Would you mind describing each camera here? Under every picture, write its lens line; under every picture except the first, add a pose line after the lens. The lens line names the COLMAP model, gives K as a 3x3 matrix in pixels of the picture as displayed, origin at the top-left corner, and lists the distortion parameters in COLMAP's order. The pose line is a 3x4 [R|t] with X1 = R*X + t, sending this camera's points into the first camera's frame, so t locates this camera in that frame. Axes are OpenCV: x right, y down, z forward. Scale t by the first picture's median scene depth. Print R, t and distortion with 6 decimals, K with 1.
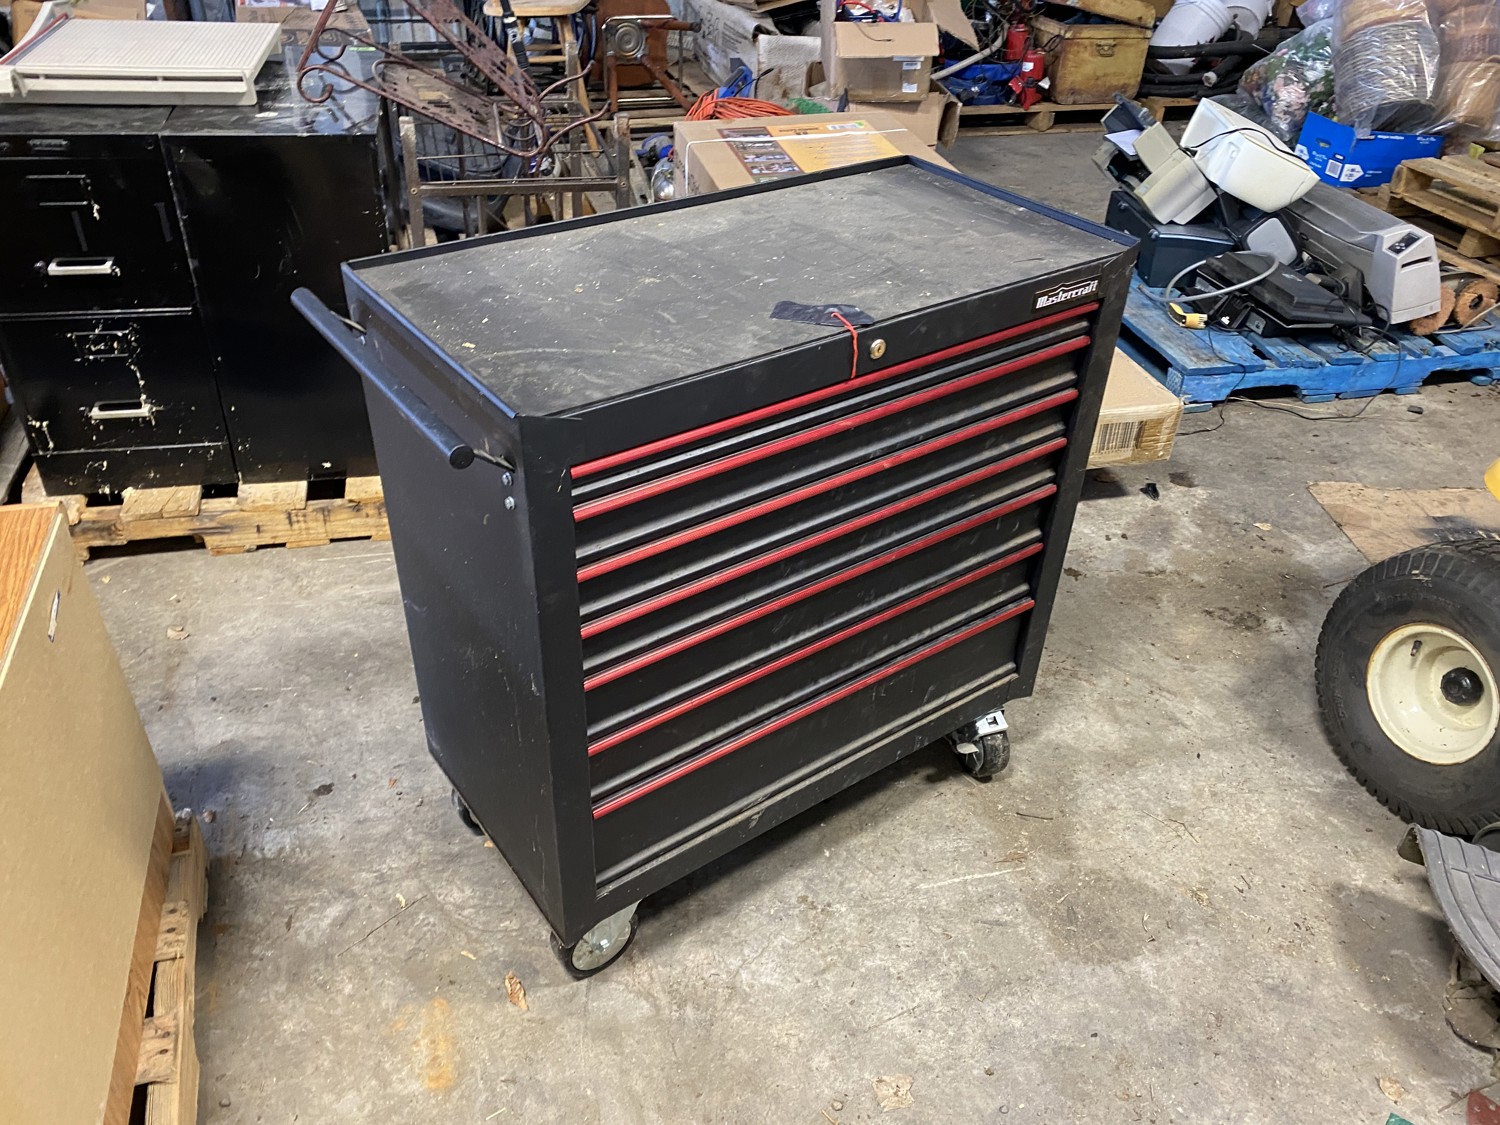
lens RADIAL K [[1162.9, 0, 743.6], [0, 1162.9, 568.6], [0, 0, 1]] dist [0.034288, -0.000441]
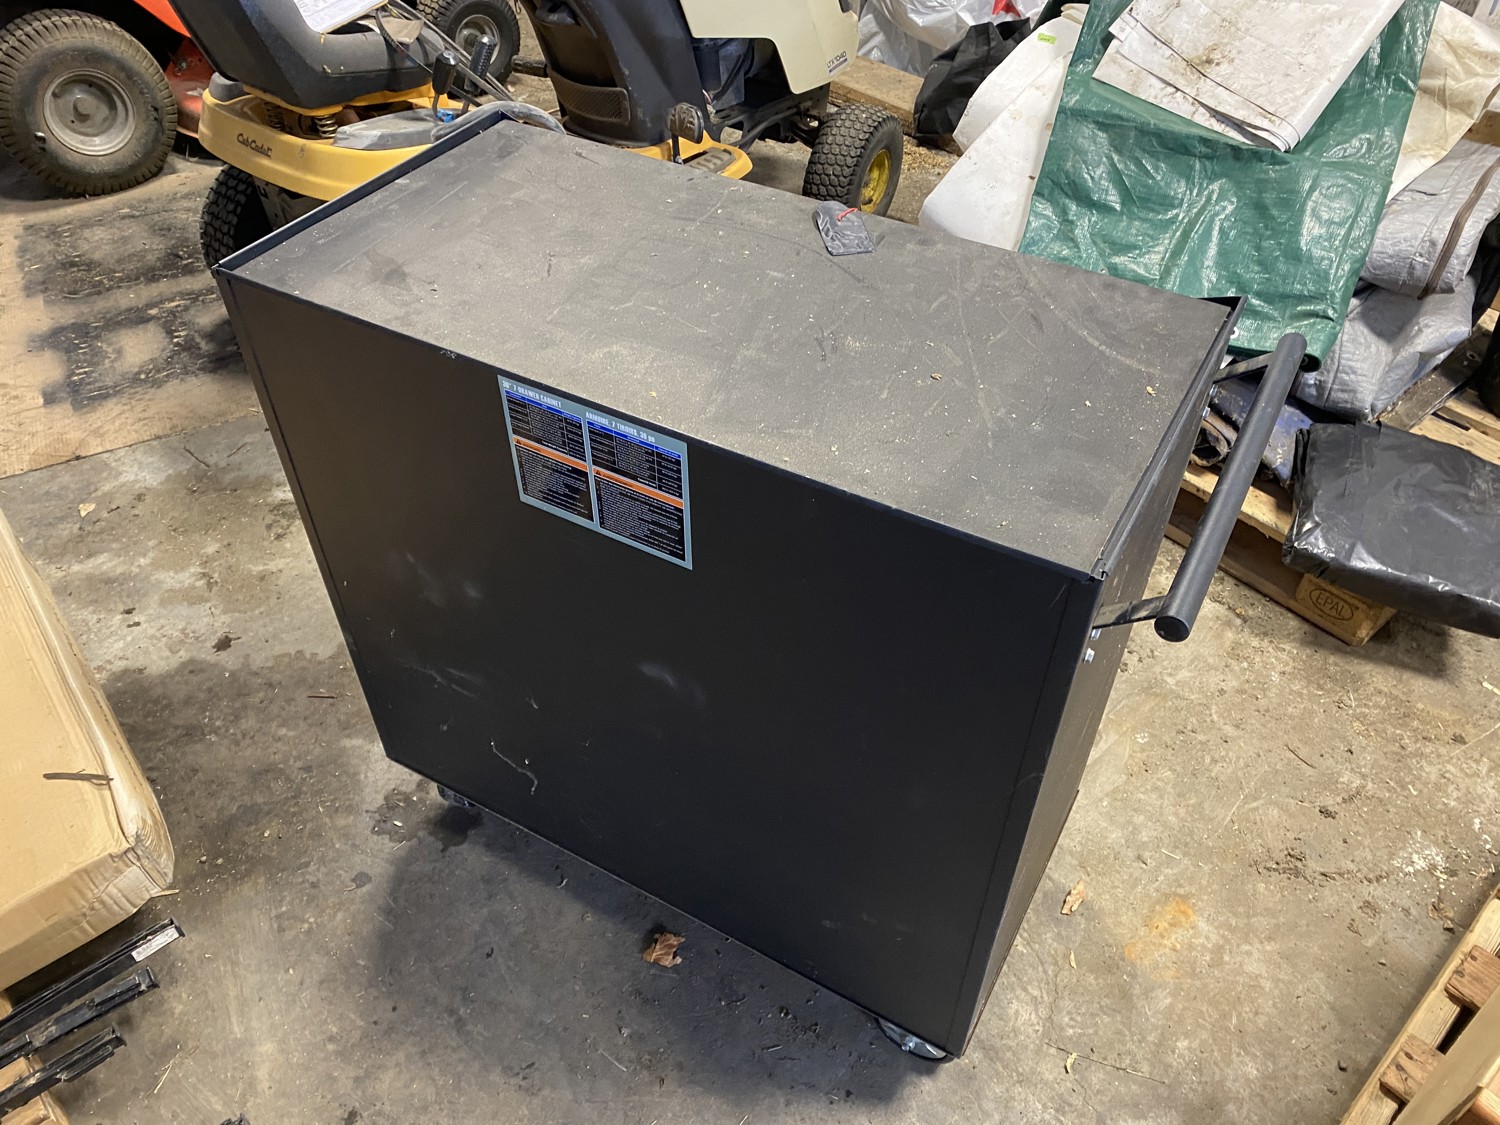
lens RADIAL K [[1169.5, 0, 758.9], [0, 1169.5, 564.3], [0, 0, 1]] dist [0.035137, -0.004054]
pose [[-0.417621, -0.645915, 0.639052, -0.564940], [0.512258, 0.413521, 0.752723, -0.699698], [-0.750456, 0.641713, 0.158180, 0.879513]]
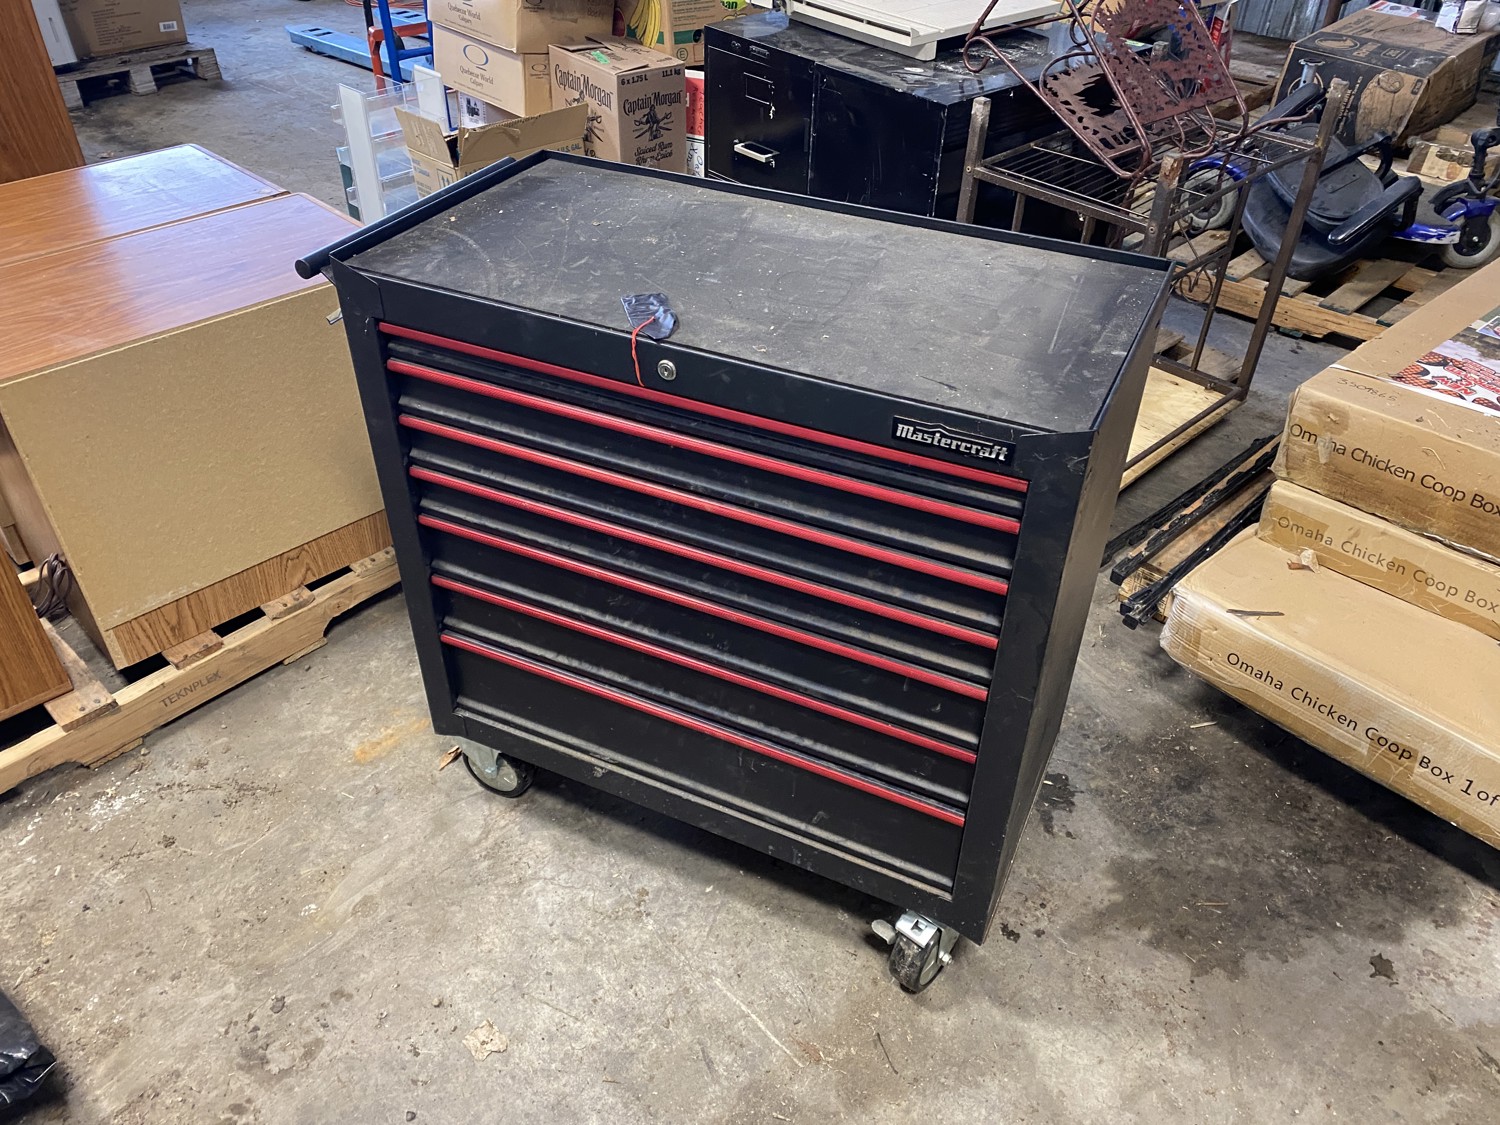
lens RADIAL K [[1169.5, 0, 758.9], [0, 1169.5, 564.3], [0, 0, 1]] dist [0.035137, -0.004054]
pose [[0.484175, 0.508078, -0.712342, 0.747985], [-0.508326, 0.825984, 0.243627, -0.269820], [0.712165, 0.244144, 0.658190, 0.384957]]
